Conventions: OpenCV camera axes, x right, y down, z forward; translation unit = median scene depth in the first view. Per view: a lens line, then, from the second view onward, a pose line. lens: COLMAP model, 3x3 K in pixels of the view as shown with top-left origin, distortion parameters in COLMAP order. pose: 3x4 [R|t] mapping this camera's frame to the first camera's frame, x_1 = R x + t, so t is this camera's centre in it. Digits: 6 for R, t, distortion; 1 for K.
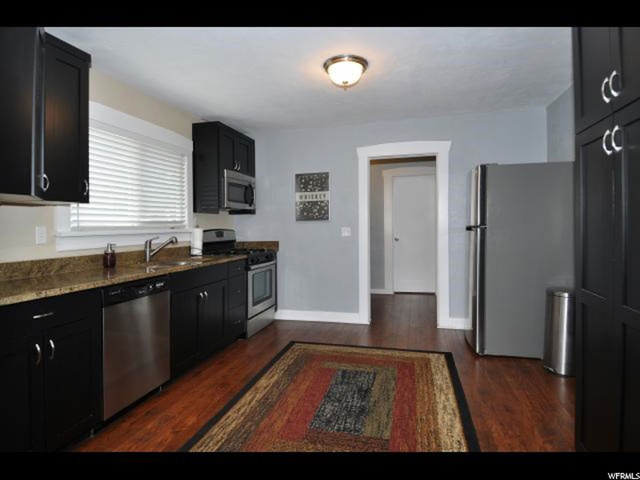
lens RADIAL K [[351.5, 0, 329.6], [0, 351.5, 229.6], [0, 0, 1]] dist [0.001114, -0.028967]
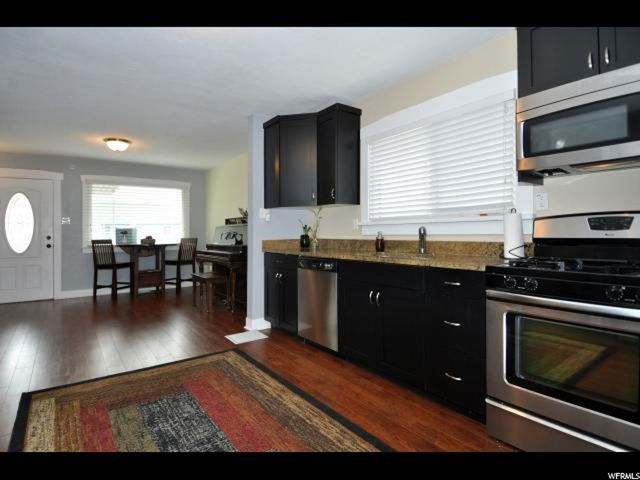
lens RADIAL K [[351.5, 0, 329.6], [0, 351.5, 229.6], [0, 0, 1]] dist [0.001114, -0.028967]
pose [[-0.636547, 0.016875, -0.771054, 0.443790], [0.013643, 0.999851, 0.010620, 0.019800], [0.771118, -0.003759, -0.636682, 1.769800]]
